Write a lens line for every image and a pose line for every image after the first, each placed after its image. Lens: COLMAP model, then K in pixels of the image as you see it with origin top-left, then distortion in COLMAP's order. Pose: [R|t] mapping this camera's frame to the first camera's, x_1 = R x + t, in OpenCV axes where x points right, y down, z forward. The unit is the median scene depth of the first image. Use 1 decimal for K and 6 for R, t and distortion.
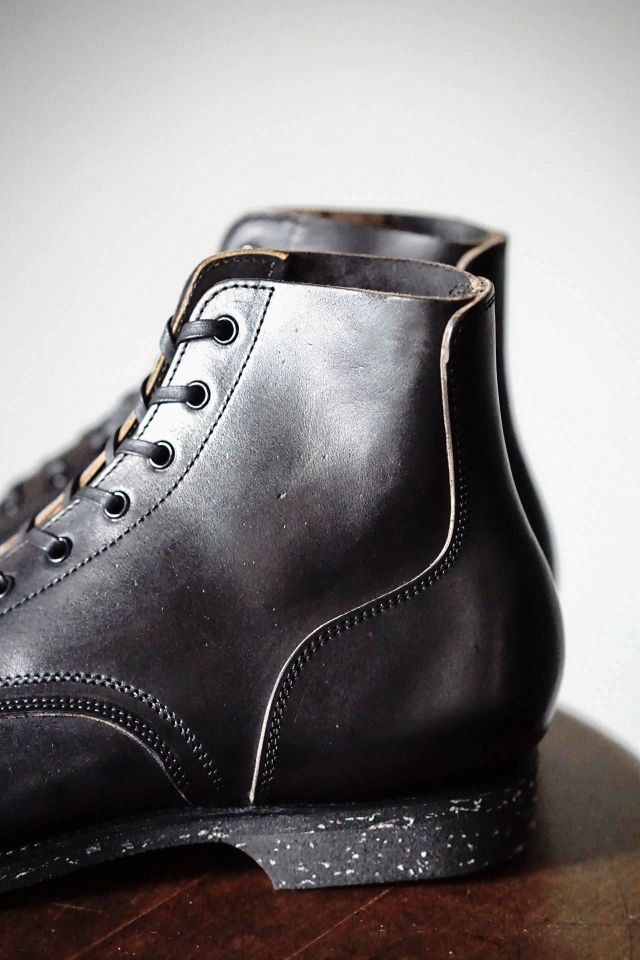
lens RADIAL K [[3272.1, 0, 320.0], [0, 3272.1, 480.0], [0, 0, 1]] dist [1.771031, 1.378281]
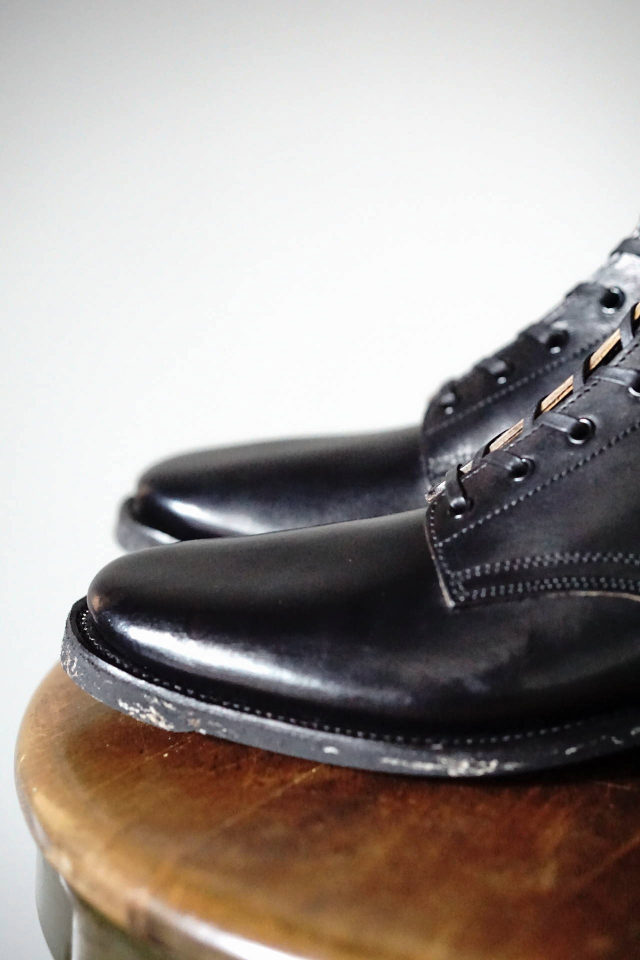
lens RADIAL K [[3272.1, 0, 320.0], [0, 3272.1, 480.0], [0, 0, 1]] dist [1.771031, 1.378281]
pose [[0.998876, -0.013283, 0.045491, -0.202039], [0.013620, 0.999882, -0.007117, 0.041771], [-0.045391, 0.007728, 0.998939, 0.021338]]
